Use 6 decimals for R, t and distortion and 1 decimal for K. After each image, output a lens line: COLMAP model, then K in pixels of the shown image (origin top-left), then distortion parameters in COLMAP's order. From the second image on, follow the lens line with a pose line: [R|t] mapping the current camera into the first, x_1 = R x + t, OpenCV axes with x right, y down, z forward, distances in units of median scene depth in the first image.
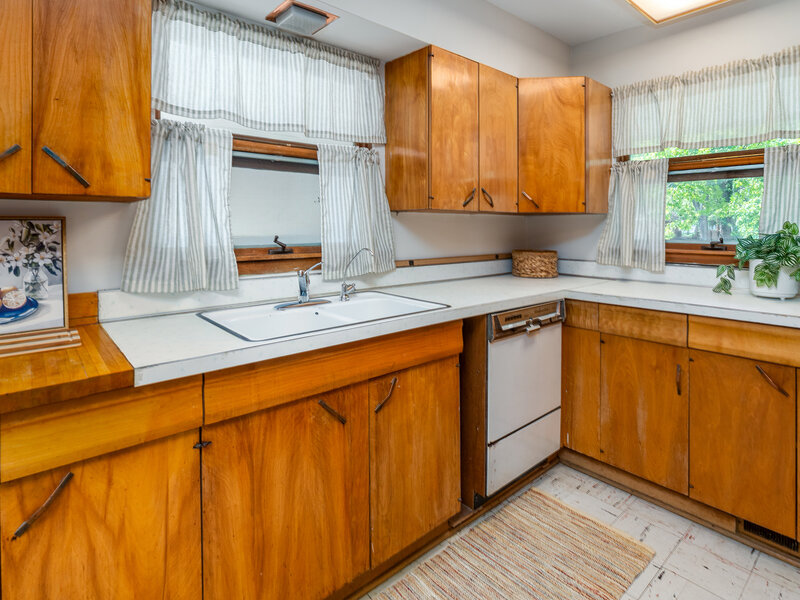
lens RADIAL K [[425.8, 0, 424.5], [0, 425.8, 231.8], [0, 0, 1]] dist [-0.016551, 0.004390]
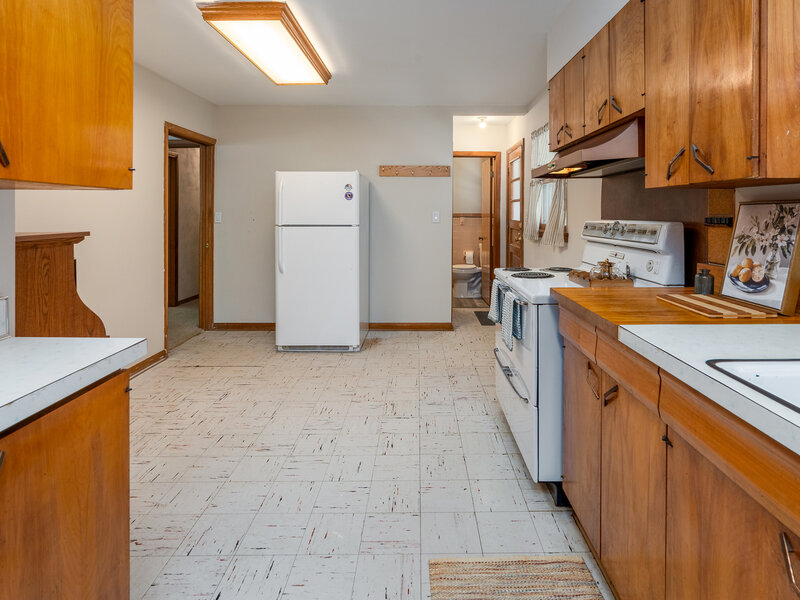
lens RADIAL K [[425.8, 0, 413.1], [0, 425.8, 214.8], [0, 0, 1]] dist [-0.016551, 0.004390]
pose [[-0.673611, 0.008039, -0.739042, 0.308591], [-0.001773, 0.999920, 0.012493, -0.007305], [0.739084, 0.009726, -0.673543, 0.677959]]
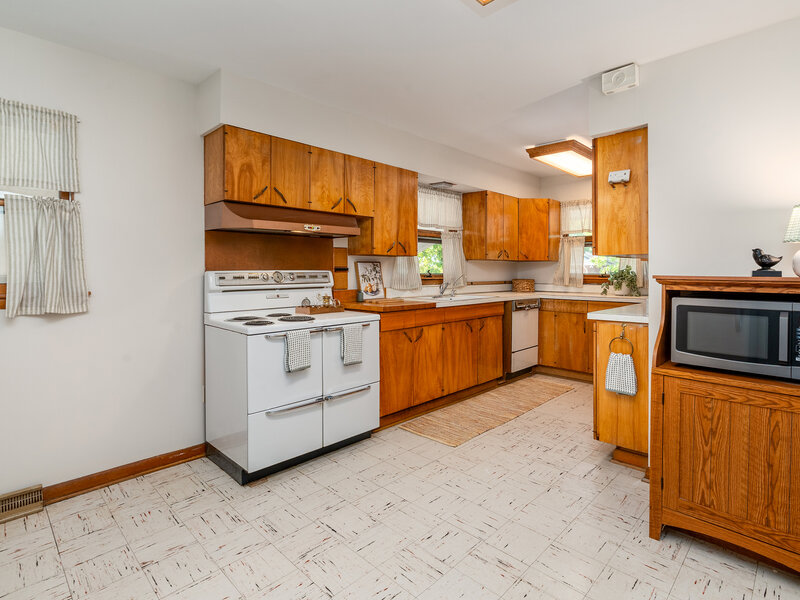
lens RADIAL K [[425.8, 0, 423.8], [0, 425.8, 275.8], [0, 0, 1]] dist [-0.016551, 0.004390]
pose [[0.995697, 0.003709, 0.092591, -0.567369], [-0.003893, 0.999991, 0.001802, 0.038269], [-0.092583, -0.002154, 0.995703, -1.375519]]
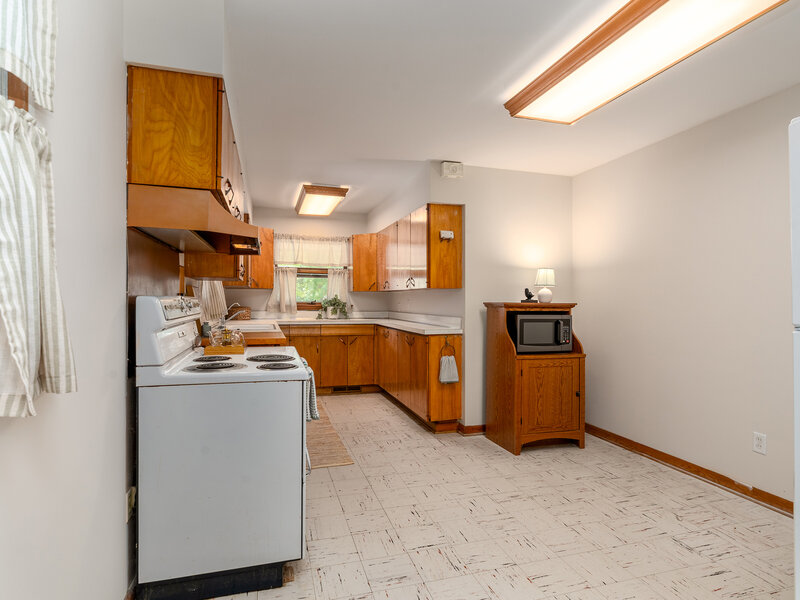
lens RADIAL K [[425.8, 0, 395.6], [0, 425.8, 300.5], [0, 0, 1]] dist [-0.016551, 0.004390]
pose [[0.417481, 0.006675, 0.908661, -1.751074], [-0.000805, 0.999975, -0.006977, 0.042246], [-0.908685, 0.002181, 0.417477, -0.681265]]
